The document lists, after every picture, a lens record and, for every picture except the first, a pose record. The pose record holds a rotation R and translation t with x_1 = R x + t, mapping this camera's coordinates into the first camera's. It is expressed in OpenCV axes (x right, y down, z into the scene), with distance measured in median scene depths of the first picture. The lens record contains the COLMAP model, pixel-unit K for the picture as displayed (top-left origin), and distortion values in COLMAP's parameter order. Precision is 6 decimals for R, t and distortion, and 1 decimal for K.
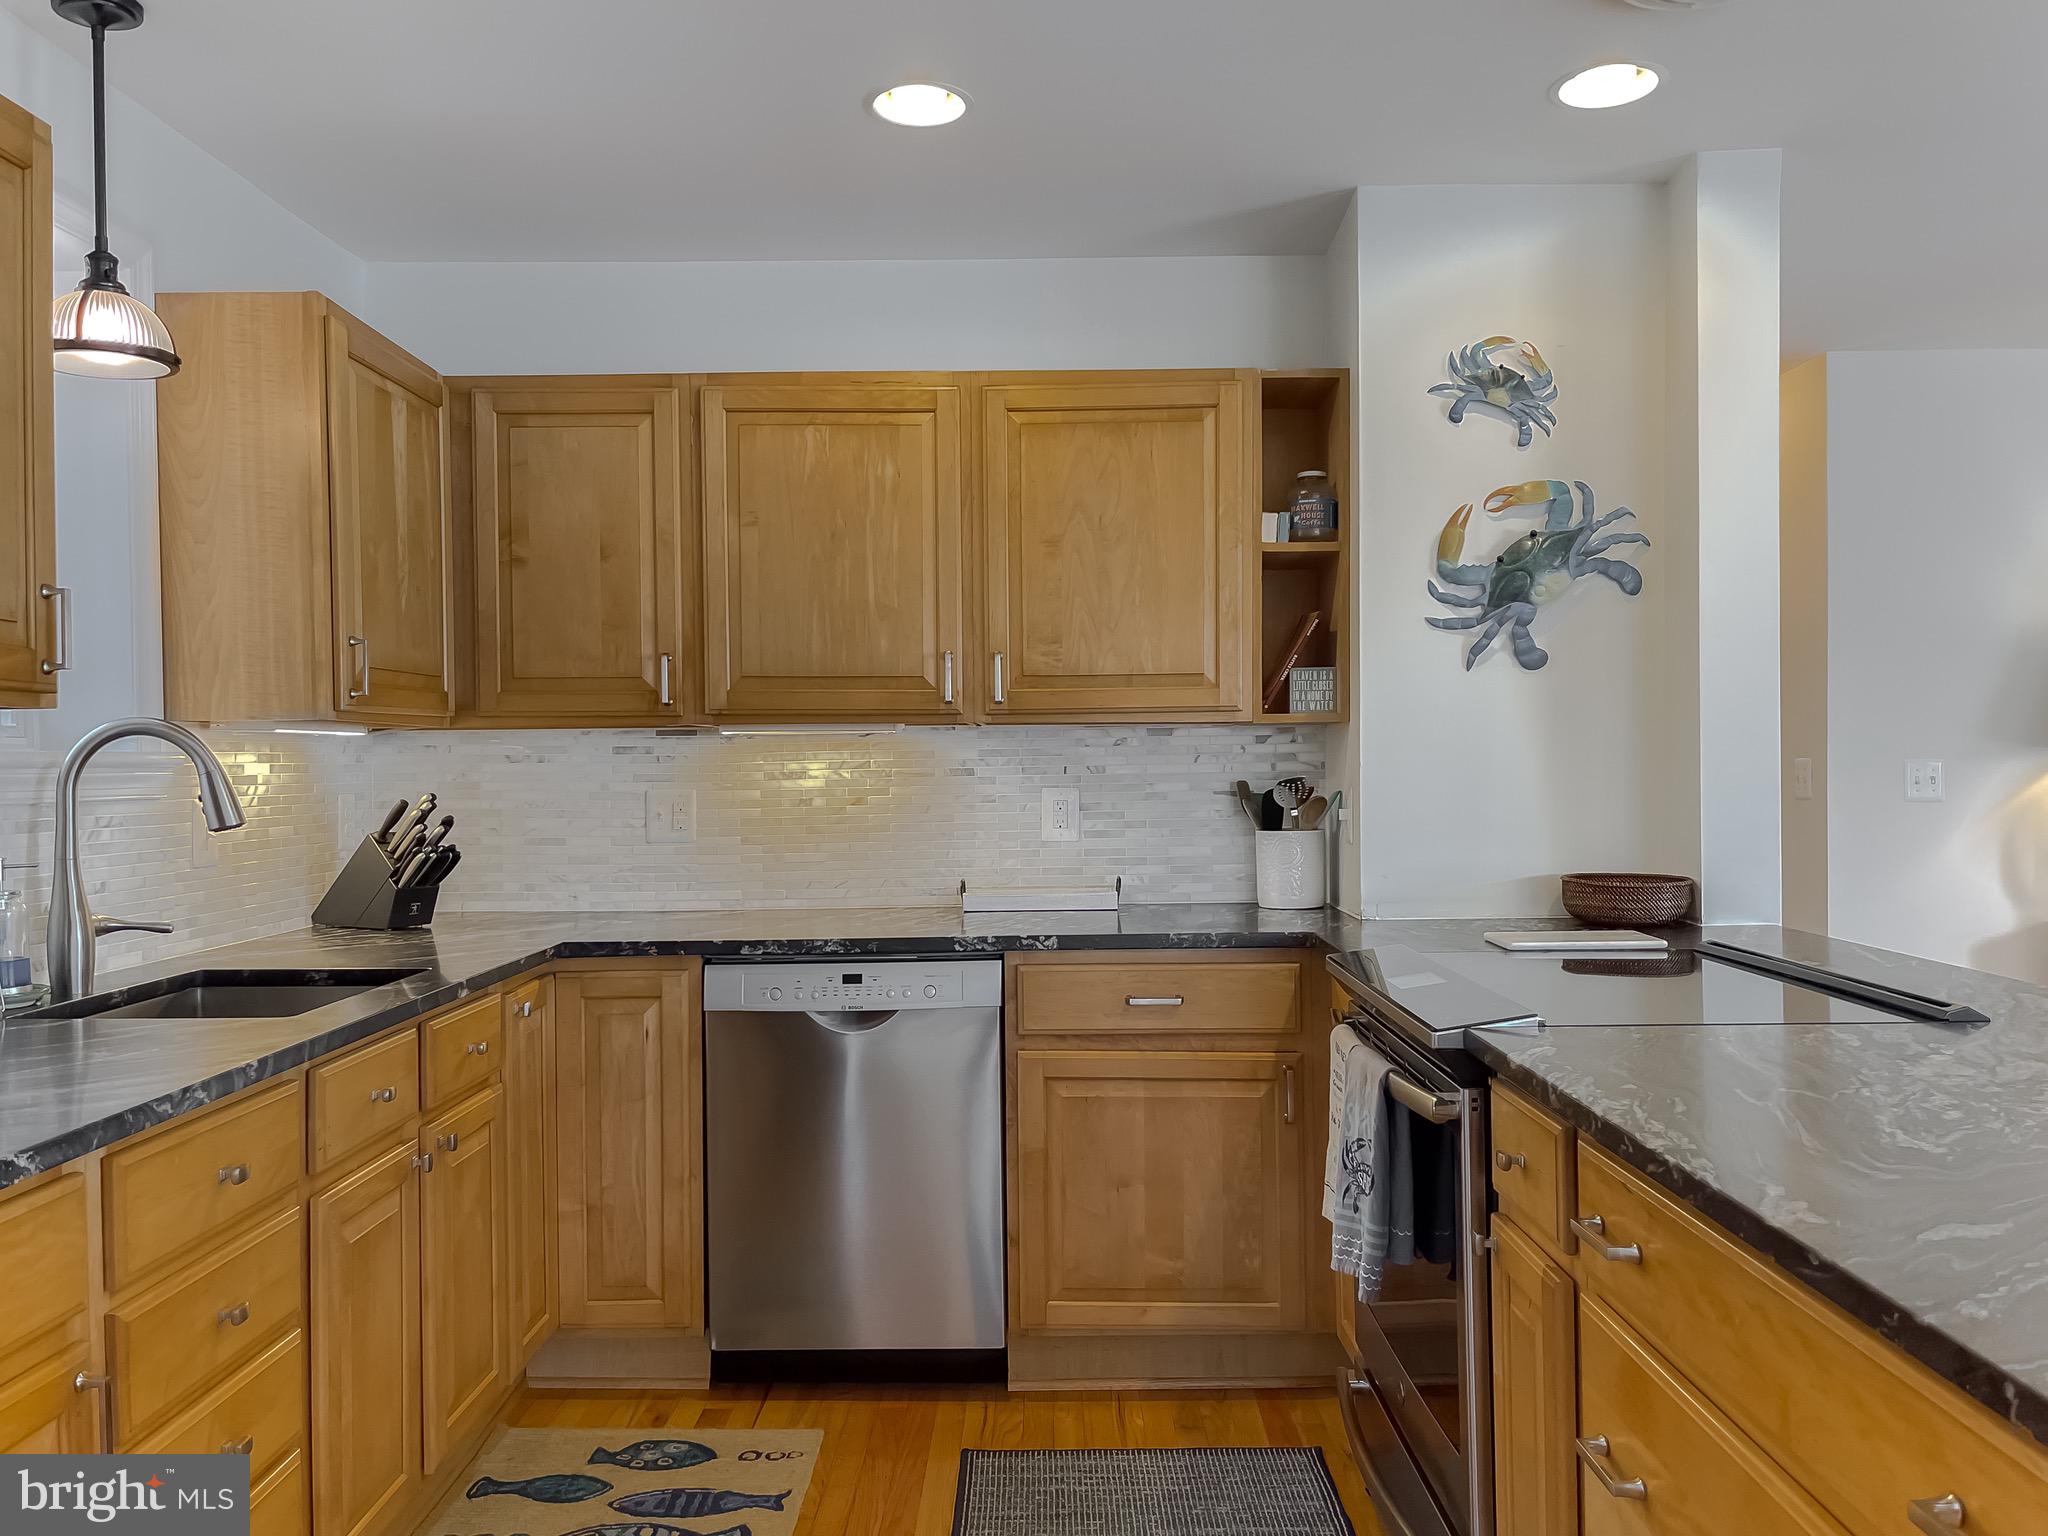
lens RADIAL K [[1555.9, 0, 1027.4], [0, 1555.9, 768.4], [0, 0, 1]] dist [0.003913, 0.000230]
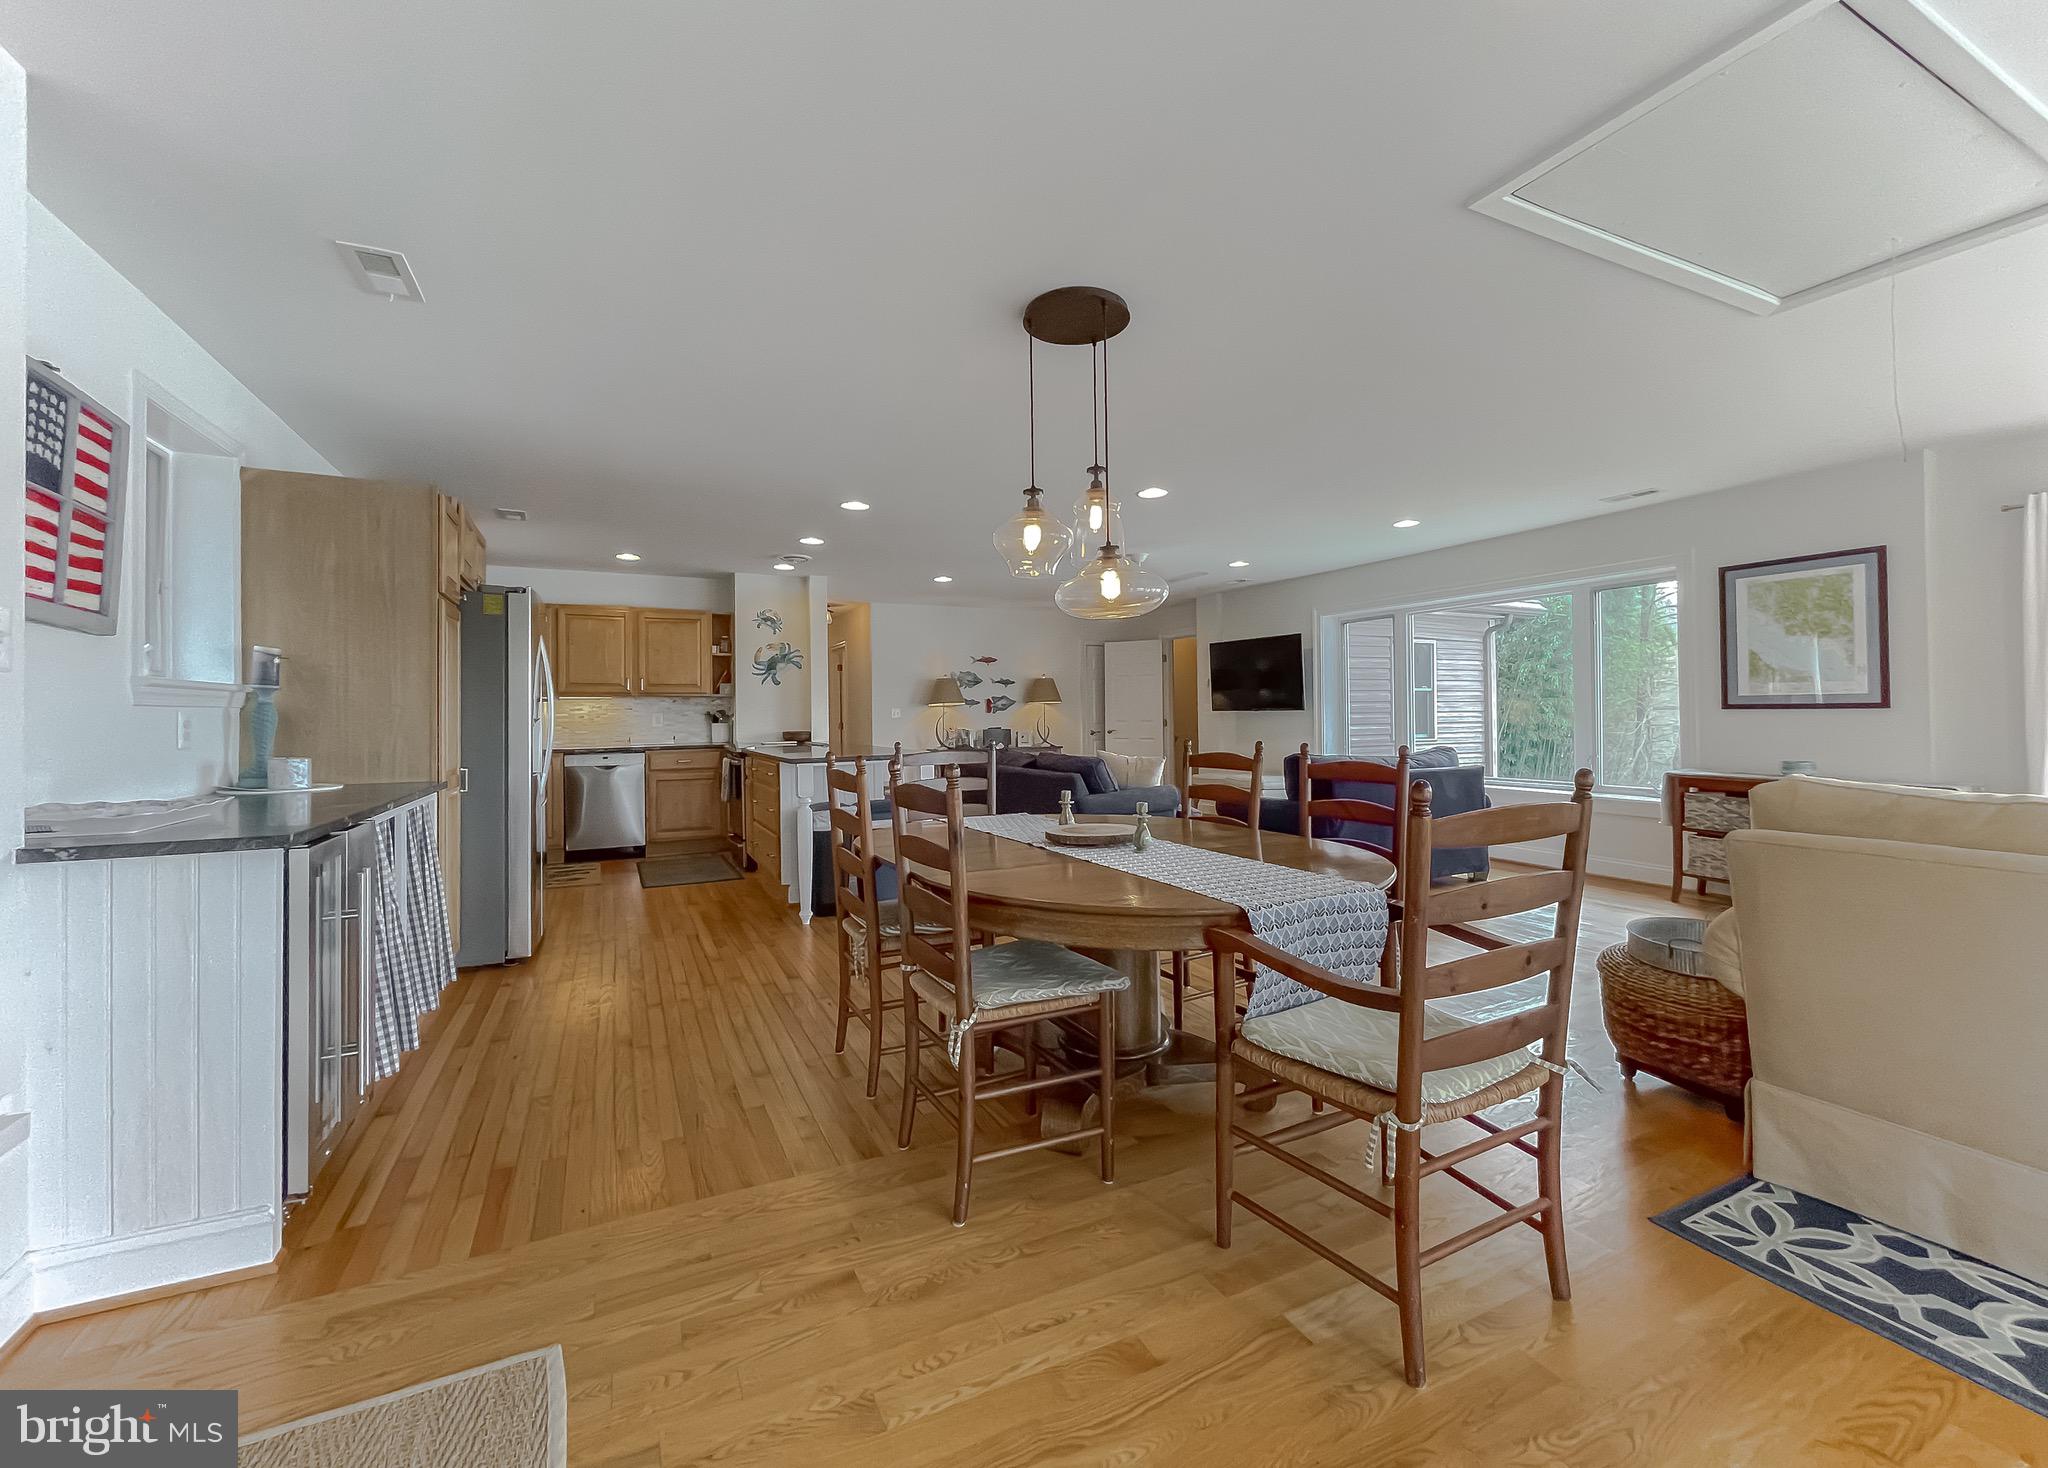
lens RADIAL K [[847.5, 0, 1038.9], [0, 847.5, 722.4], [0, 0, 1]] dist [0.002873, 0.000038]
pose [[0.886089, -0.004466, 0.463493, -0.127258], [0.007696, 0.999957, -0.005078, 0.058299], [-0.463451, 0.008067, 0.886086, -1.417505]]
